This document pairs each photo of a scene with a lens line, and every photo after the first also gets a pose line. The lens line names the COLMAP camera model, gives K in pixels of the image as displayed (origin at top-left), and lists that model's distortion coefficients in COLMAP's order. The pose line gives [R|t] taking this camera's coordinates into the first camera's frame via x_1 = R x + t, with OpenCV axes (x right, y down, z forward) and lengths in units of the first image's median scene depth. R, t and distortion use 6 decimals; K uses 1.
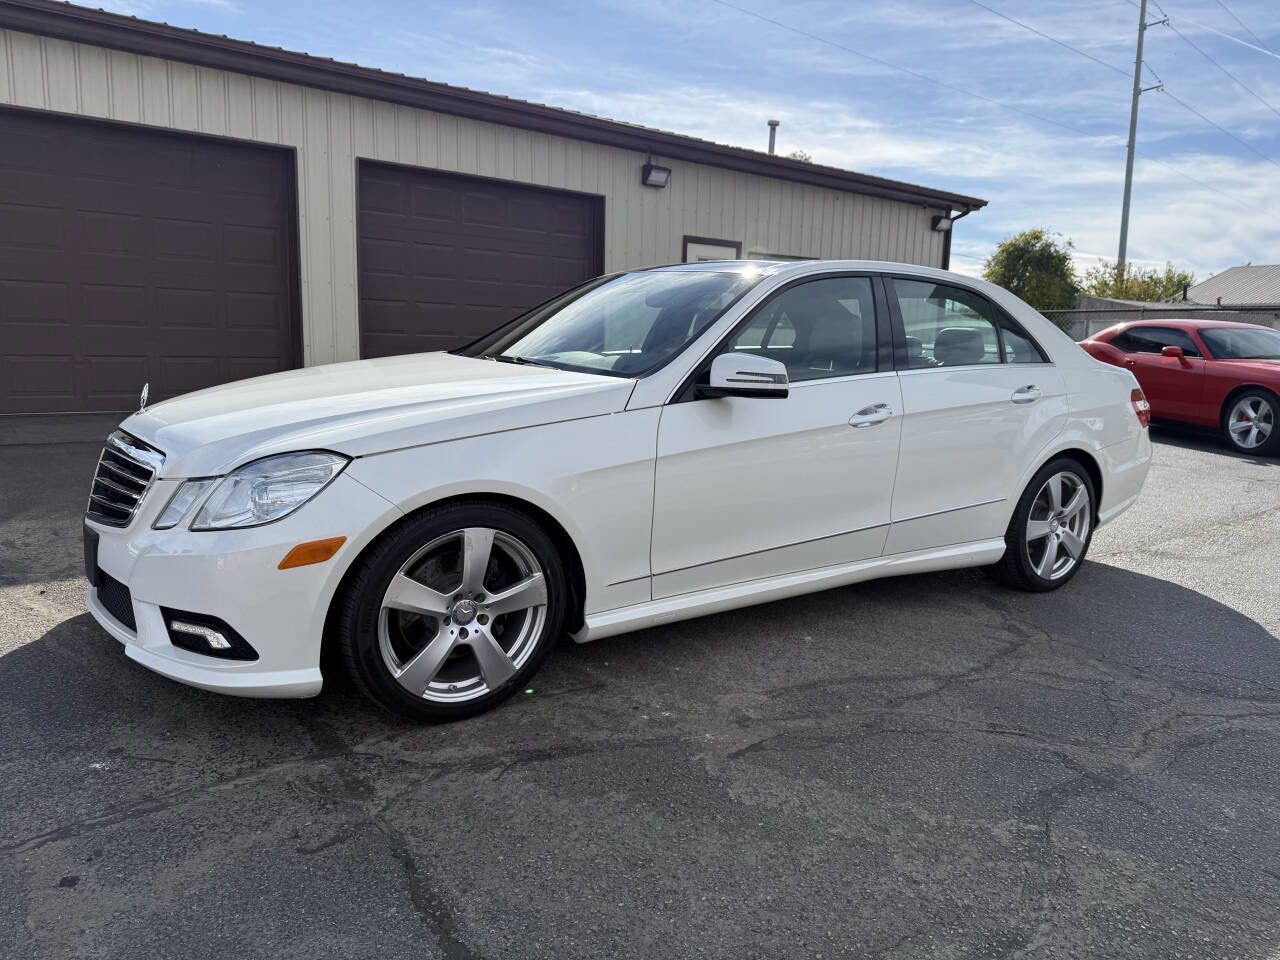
lens RADIAL K [[904.3, 0, 640.9], [0, 904.3, 486.6], [0, 0, 1]] dist [0.032863, -0.042888]
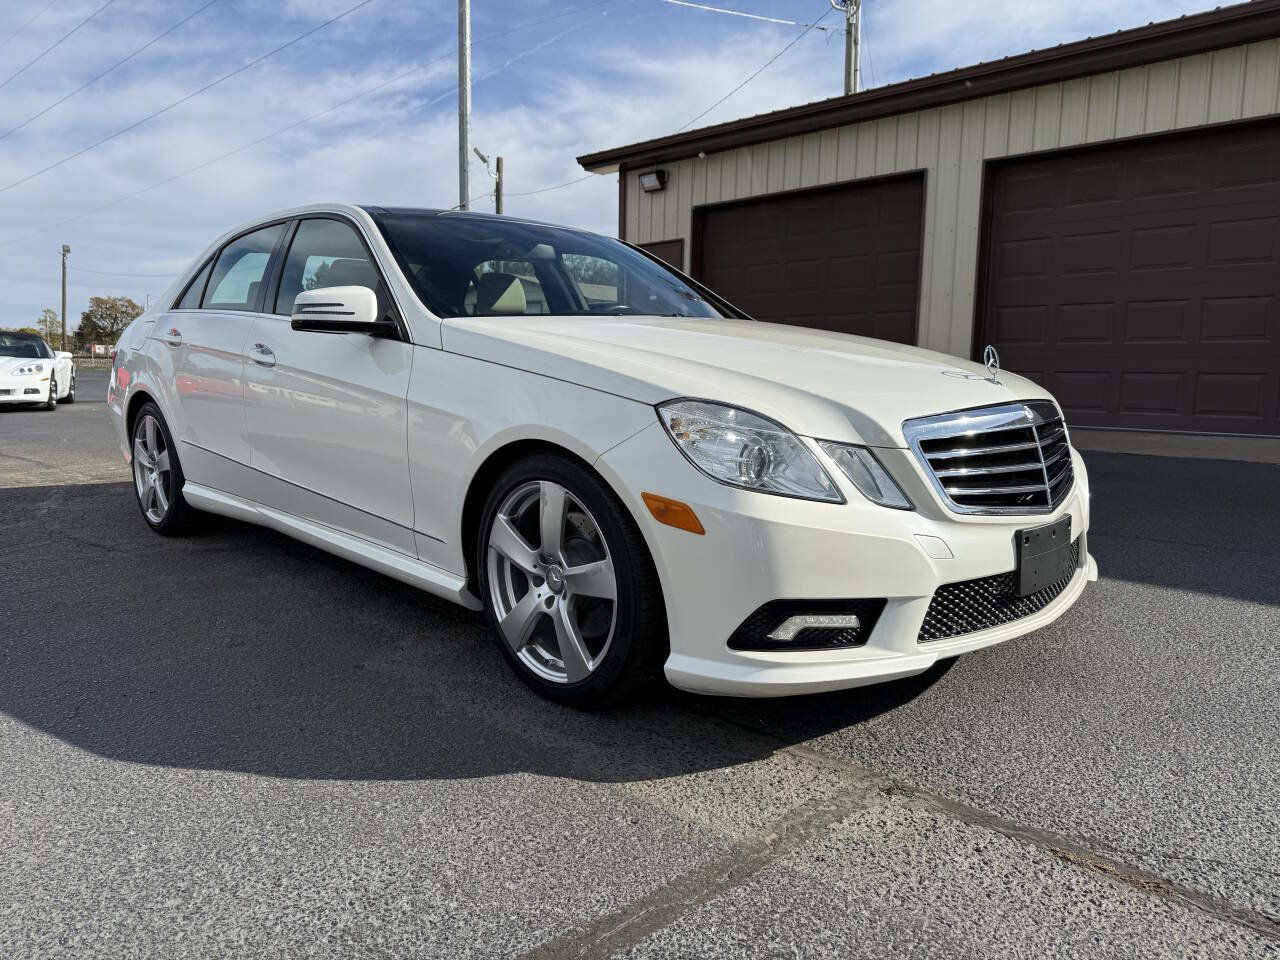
lens RADIAL K [[904.3, 0, 636.7], [0, 904.3, 482.6], [0, 0, 1]] dist [0.032863, -0.042888]
pose [[0.094361, 0.099188, -0.990585, 1.547763], [-0.170041, 0.982008, 0.082132, -0.113293], [0.980909, 0.160690, 0.109530, 1.453542]]
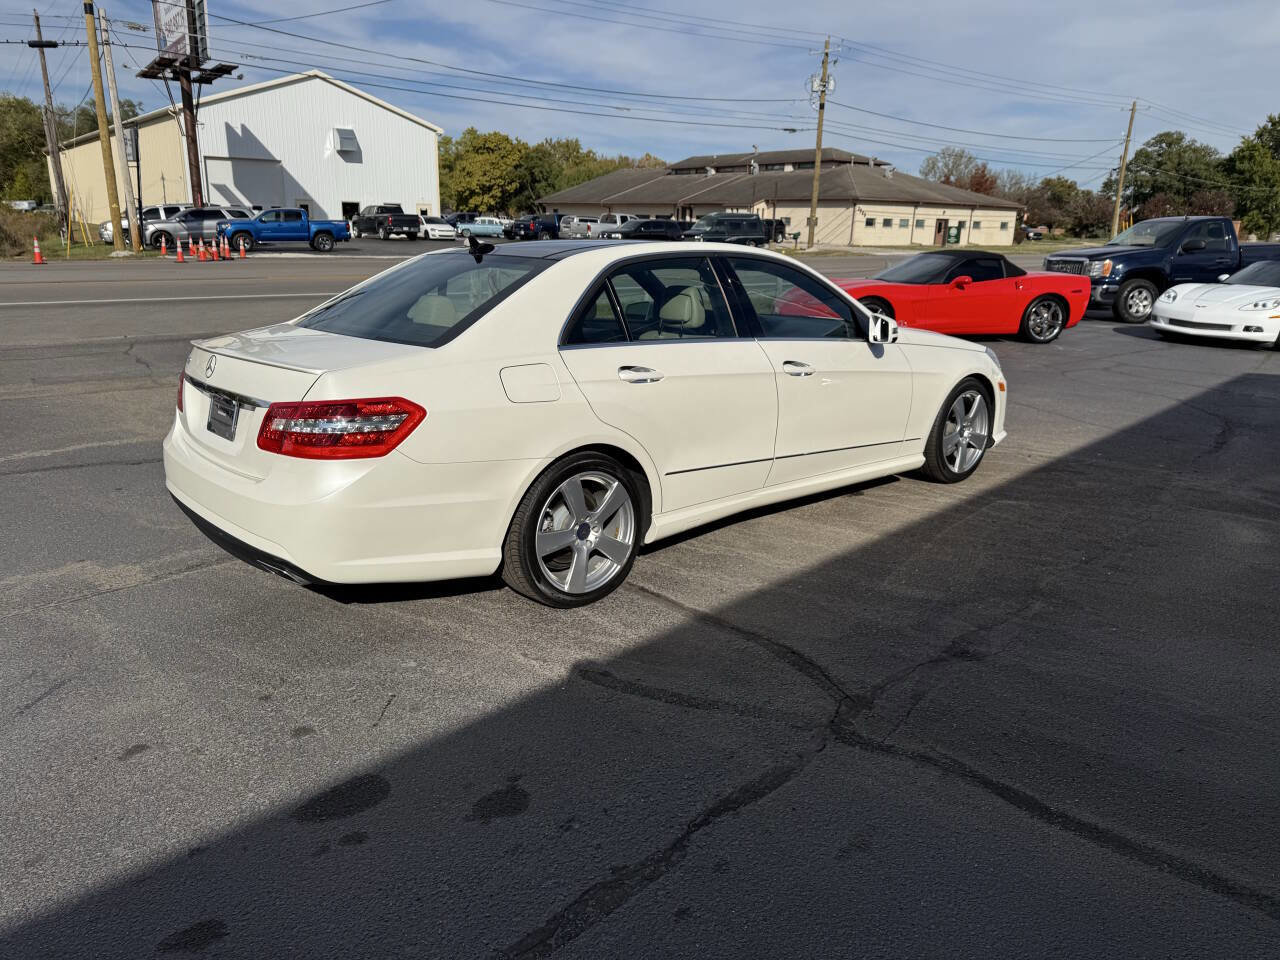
lens RADIAL K [[904.3, 0, 642.3], [0, 904.3, 481.8], [0, 0, 1]] dist [0.032863, -0.042888]
pose [[-0.991163, -0.014982, -0.131803, 0.309001], [-0.069701, 0.904204, 0.421375, -0.512249], [0.112864, 0.426838, -0.897257, 2.420070]]
